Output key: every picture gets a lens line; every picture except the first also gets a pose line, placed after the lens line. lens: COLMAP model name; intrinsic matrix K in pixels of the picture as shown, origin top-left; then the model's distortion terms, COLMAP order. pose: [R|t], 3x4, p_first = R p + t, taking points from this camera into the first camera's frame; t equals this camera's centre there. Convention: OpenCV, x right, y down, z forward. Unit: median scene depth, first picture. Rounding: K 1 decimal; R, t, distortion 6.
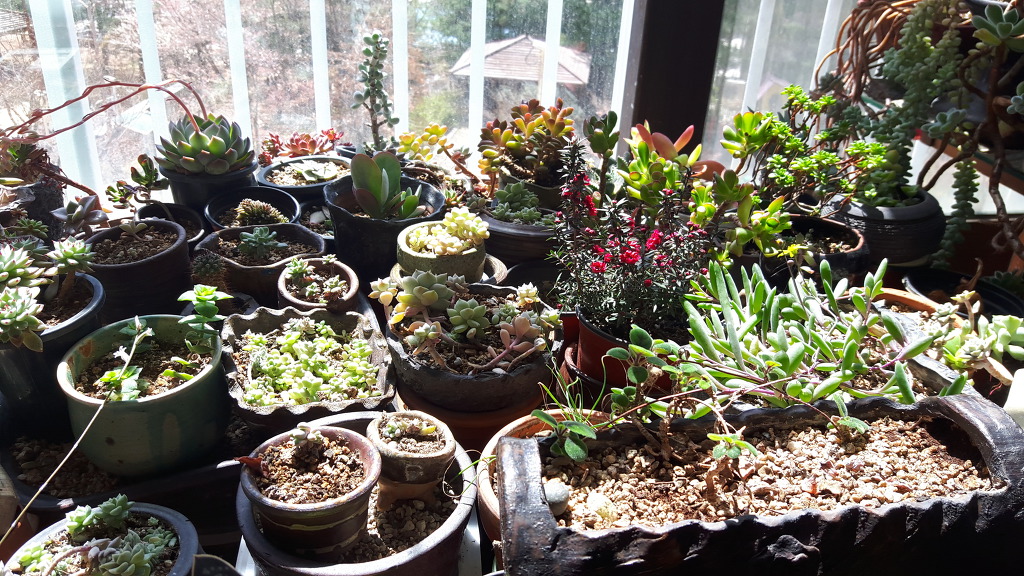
lens RADIAL K [[846.0, 0, 492.7], [0, 846.0, 292.6], [0, 0, 1]] dist [0.198208, -0.441944]
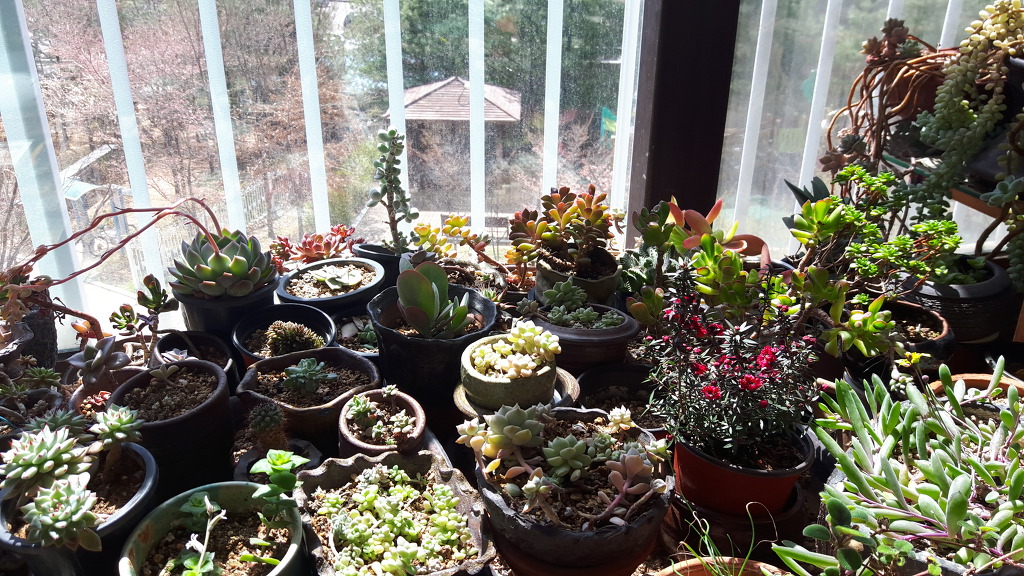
lens RADIAL K [[846.0, 0, 492.7], [0, 846.0, 292.6], [0, 0, 1]] dist [0.198208, -0.441944]
pose [[0.994690, -0.078340, 0.066740, -0.130395], [0.081025, 0.995967, -0.038529, -0.097038], [-0.063453, 0.043732, 0.997026, 0.075117]]
